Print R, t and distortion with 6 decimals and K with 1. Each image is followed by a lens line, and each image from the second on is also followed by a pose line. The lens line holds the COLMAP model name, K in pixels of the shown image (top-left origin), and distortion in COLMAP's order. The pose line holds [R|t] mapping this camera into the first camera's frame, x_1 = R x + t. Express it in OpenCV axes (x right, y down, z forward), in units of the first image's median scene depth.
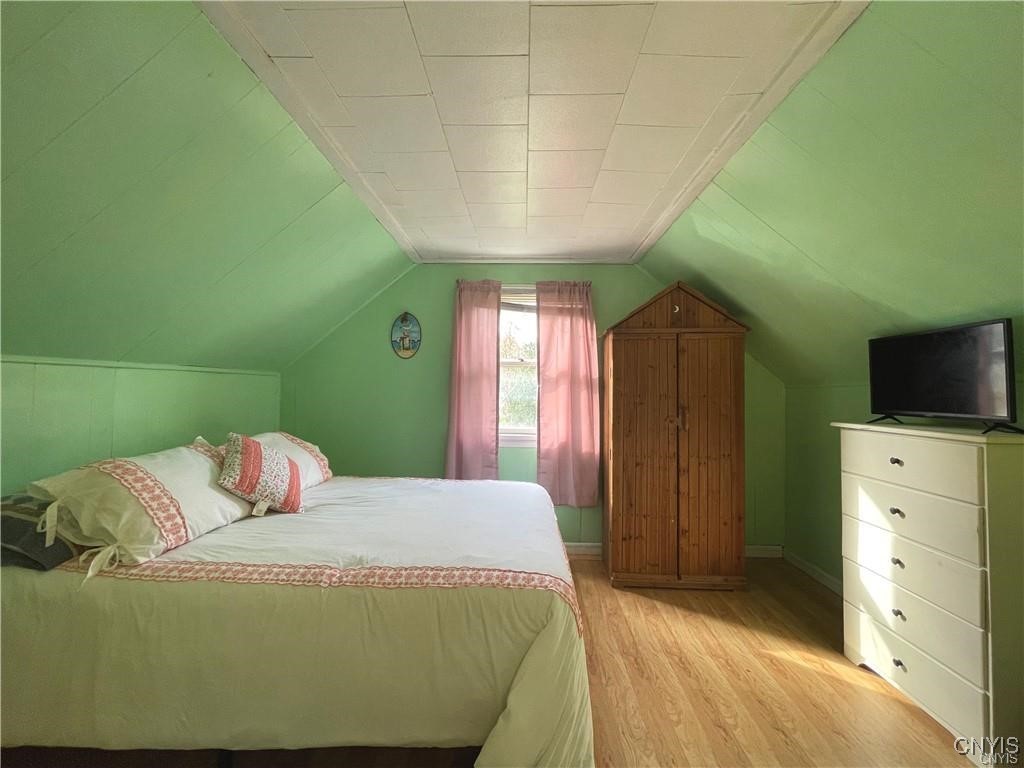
lens RADIAL K [[412.6, 0, 513.4], [0, 412.6, 380.8], [0, 0, 1]] dist [-0.003557, 0.000710]
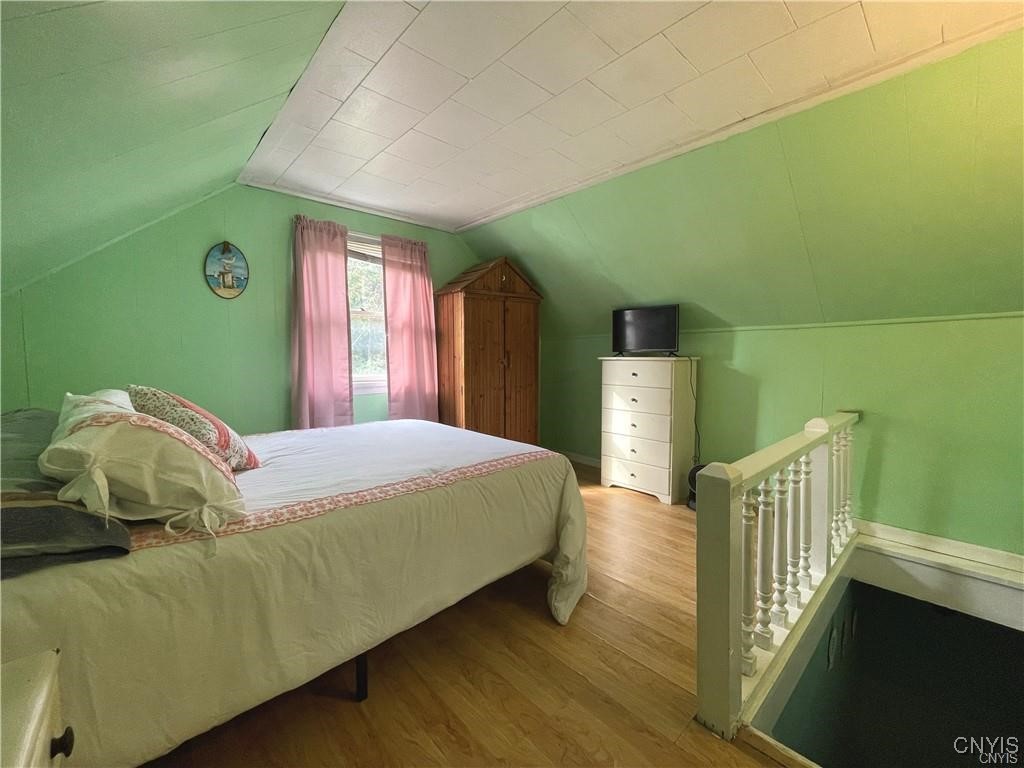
lens RADIAL K [[412.6, 0, 509.1], [0, 412.6, 383.1], [0, 0, 1]] dist [-0.003557, 0.000710]
pose [[0.723876, -0.059433, 0.687366, -0.452953], [-0.010249, 0.995247, 0.096846, 0.029609], [-0.689854, -0.077149, 0.719826, 0.003782]]
